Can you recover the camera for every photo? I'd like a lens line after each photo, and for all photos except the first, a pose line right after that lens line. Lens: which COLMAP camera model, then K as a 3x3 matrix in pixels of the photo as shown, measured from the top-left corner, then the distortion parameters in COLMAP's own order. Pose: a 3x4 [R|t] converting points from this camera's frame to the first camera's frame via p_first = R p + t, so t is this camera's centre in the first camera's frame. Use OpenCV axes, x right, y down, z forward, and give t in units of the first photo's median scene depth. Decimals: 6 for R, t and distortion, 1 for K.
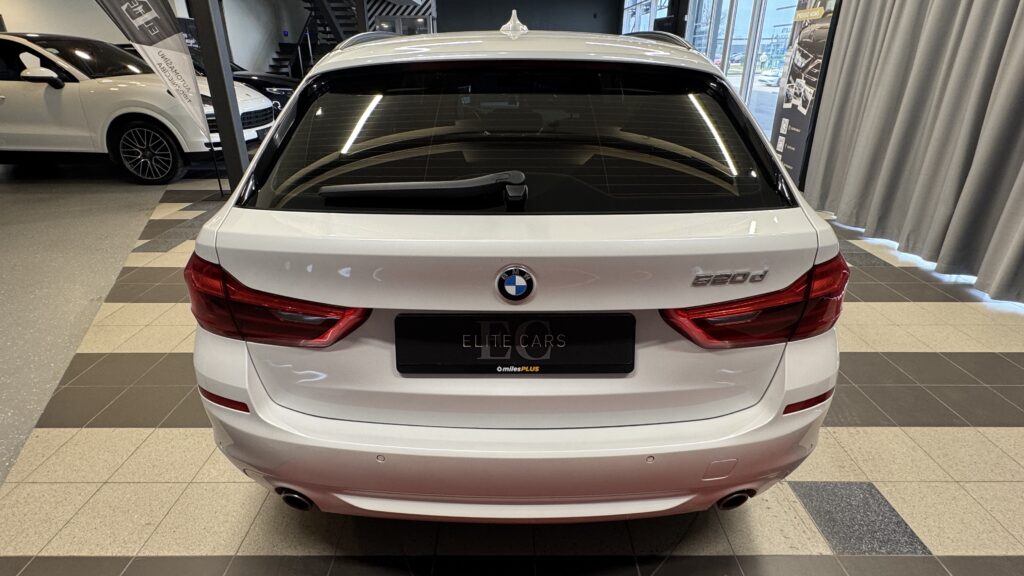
lens RADIAL K [[525.6, 0, 510.8], [0, 525.6, 287.7], [0, 0, 1]] dist [-0.006432, 0.001730]
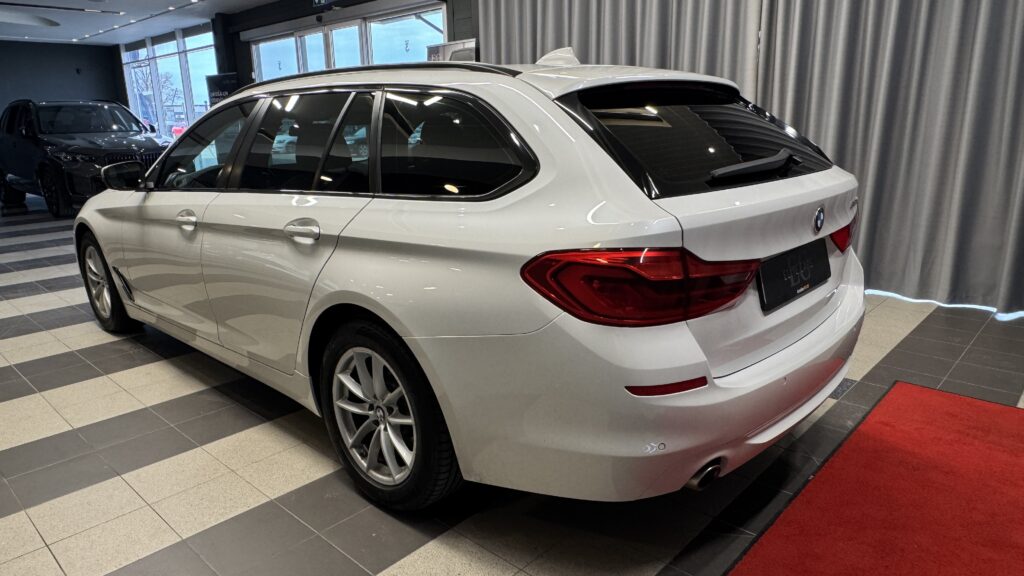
lens RADIAL K [[651.5, 0, 512.6], [0, 651.5, 284.6], [0, 0, 1]] dist [-0.002178, -0.000052]
pose [[0.671199, -0.181759, 0.718648, -1.059812], [0.307735, 0.950307, -0.047067, -0.006444], [-0.674382, 0.252744, 0.693779, 0.198692]]
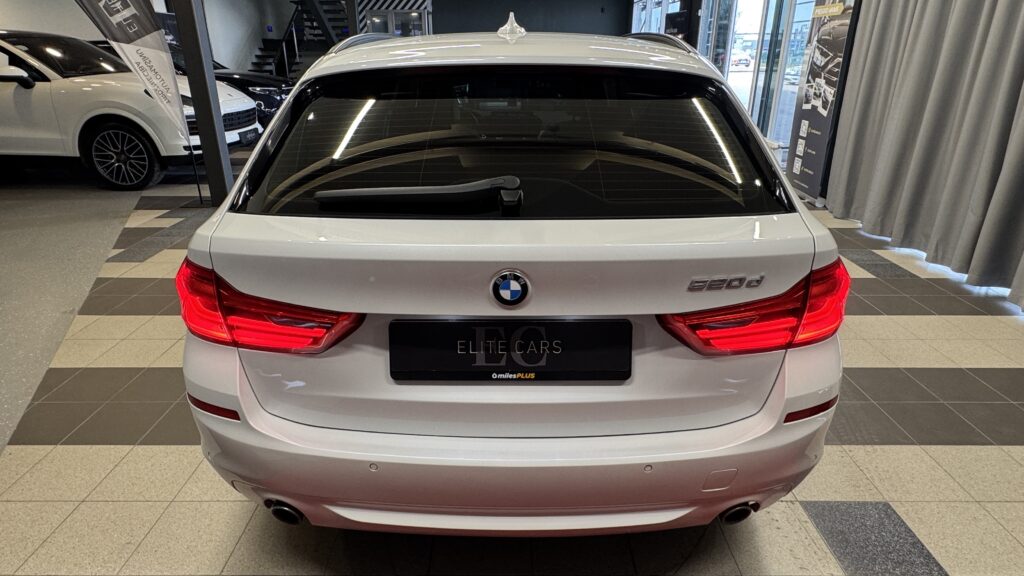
lens RADIAL K [[574.7, 0, 510.0], [0, 574.7, 289.9], [0, 0, 1]] dist [0.001396, -0.003264]
pose [[0.999992, 0.000997, -0.003875, 0.006897], [-0.001089, 0.999719, -0.023677, 0.011582], [0.003851, 0.023681, 0.999712, -0.051078]]
